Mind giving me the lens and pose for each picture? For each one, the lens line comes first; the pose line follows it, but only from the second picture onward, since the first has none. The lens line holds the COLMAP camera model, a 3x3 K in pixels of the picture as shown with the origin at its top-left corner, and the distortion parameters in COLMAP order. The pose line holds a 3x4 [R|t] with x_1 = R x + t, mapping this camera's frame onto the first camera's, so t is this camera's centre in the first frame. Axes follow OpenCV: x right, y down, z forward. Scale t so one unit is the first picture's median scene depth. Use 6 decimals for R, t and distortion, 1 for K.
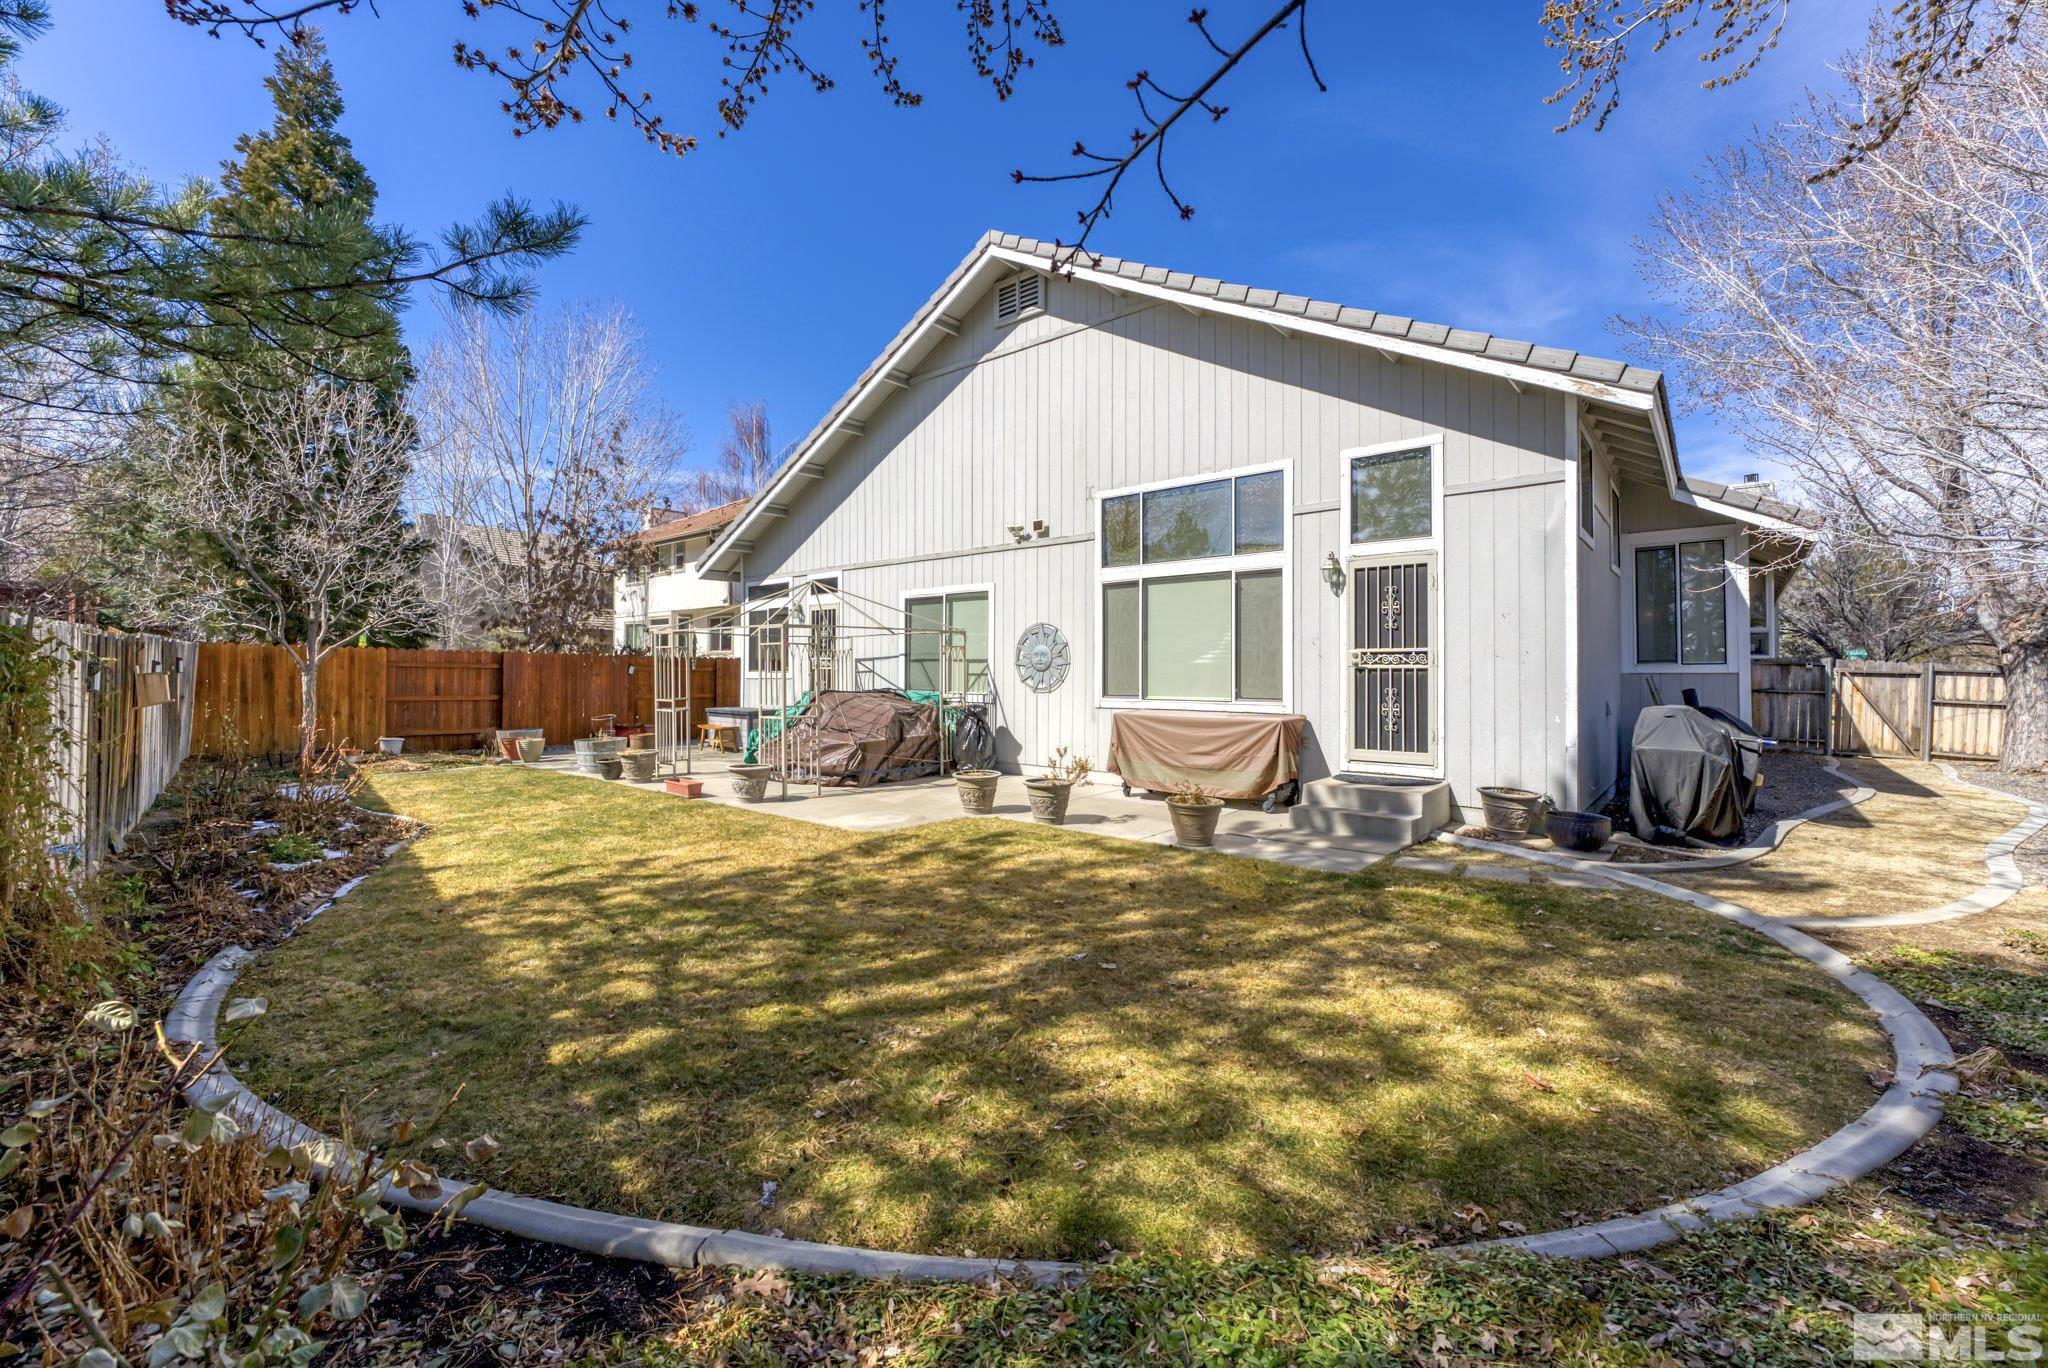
lens RADIAL K [[826.5, 0, 1023.2], [0, 826.5, 670.7], [0, 0, 1]] dist [-0.000323, -0.000101]
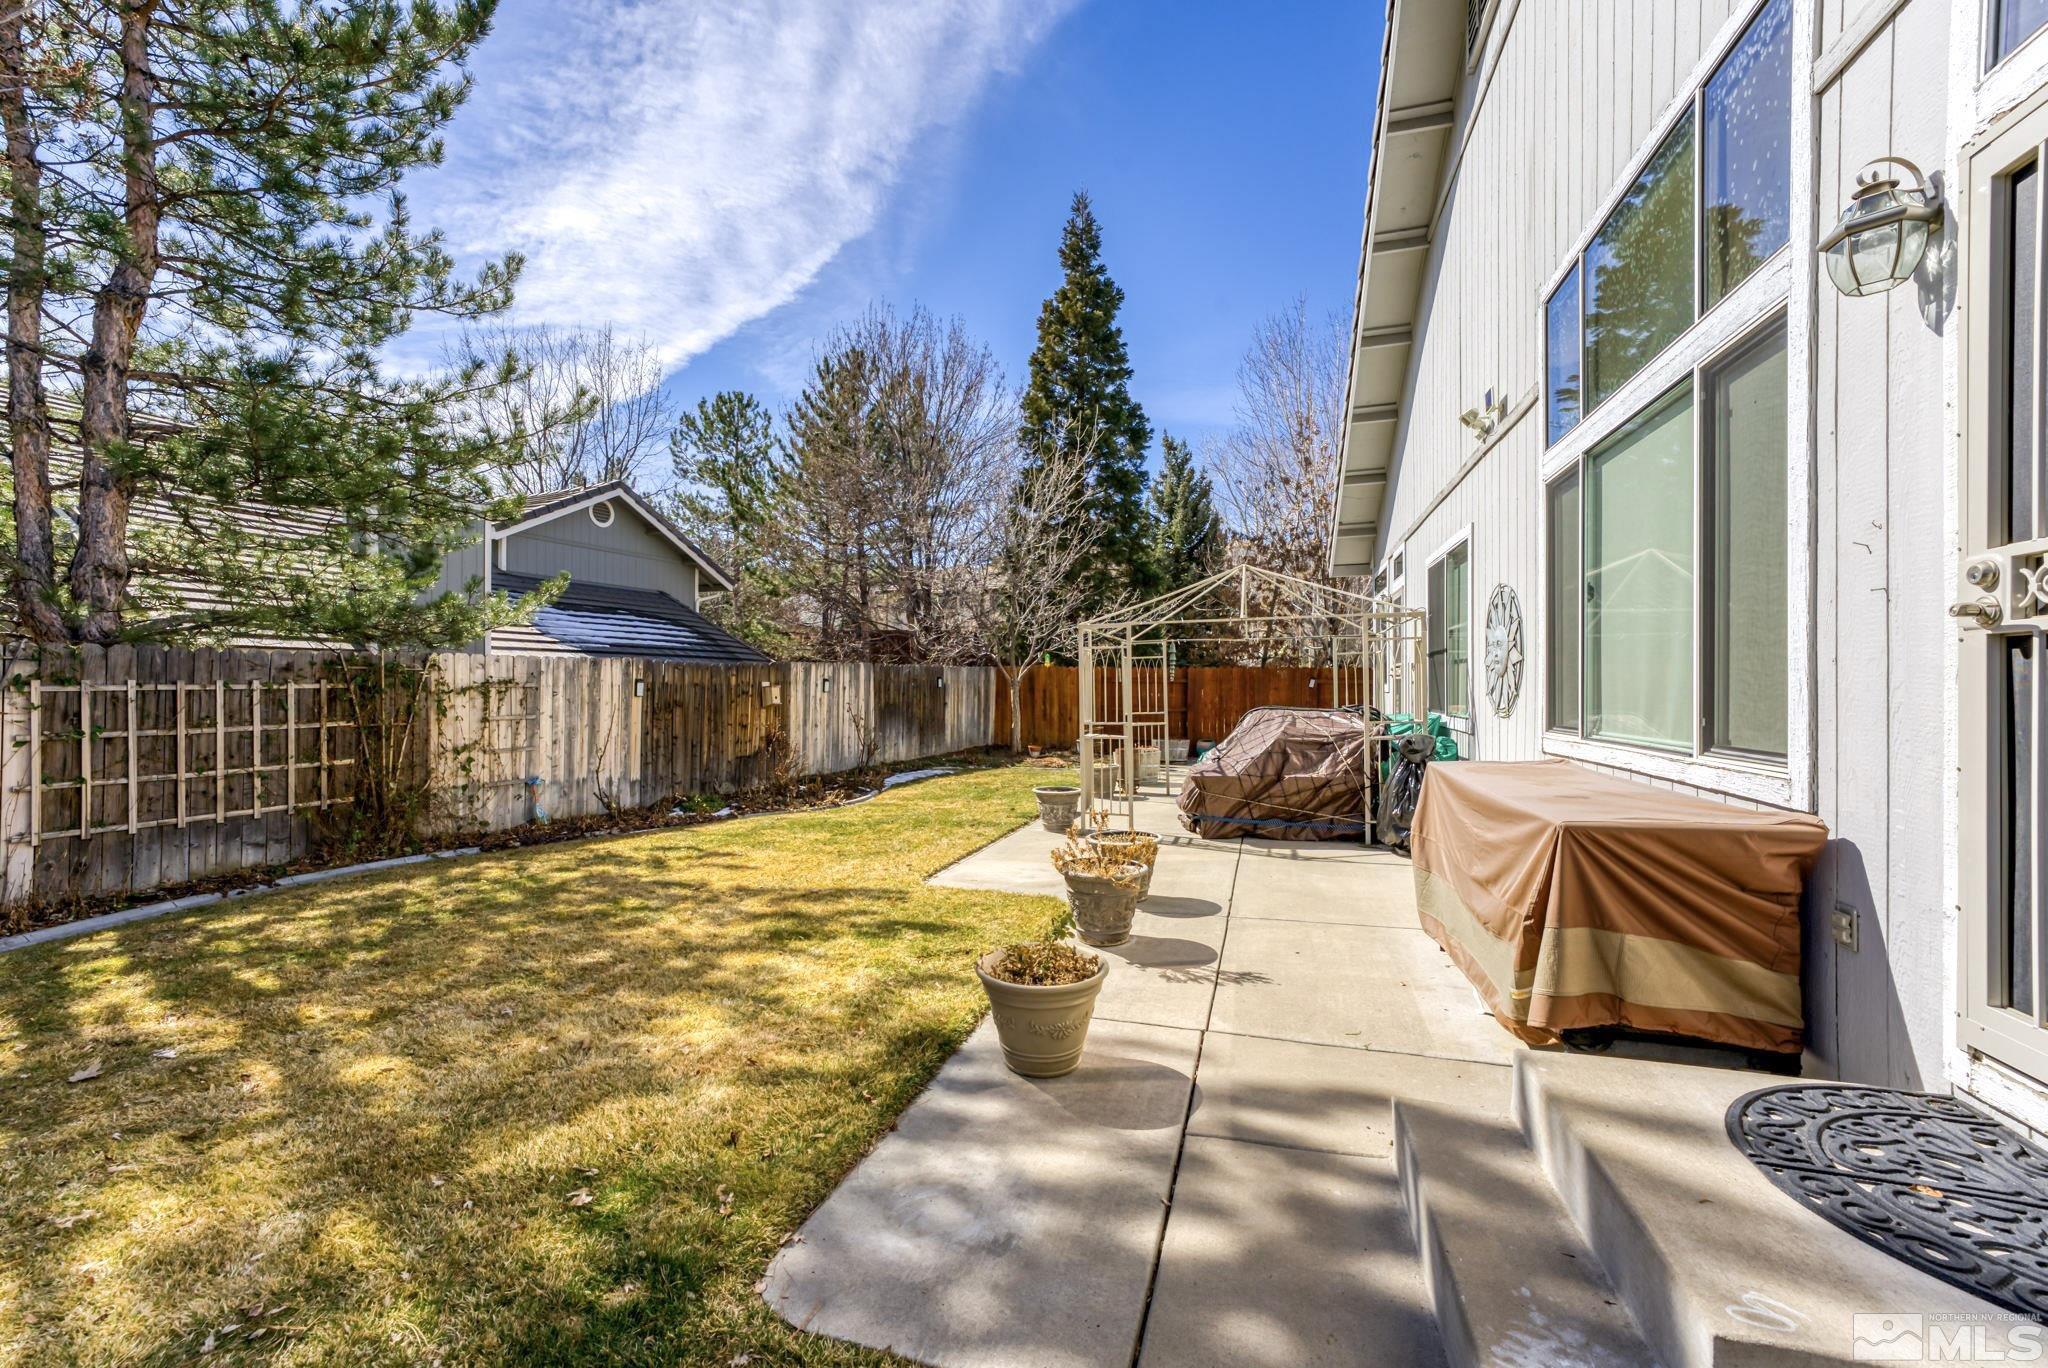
lens RADIAL K [[826.5, 0, 1020.5], [0, 826.5, 690.9], [0, 0, 1]] dist [-0.000323, -0.000101]
pose [[0.368531, -0.000467, -0.929615, 0.424102], [0.003342, 0.999994, 0.000823, 0.009137], [0.929610, -0.003410, 0.368530, 0.566525]]
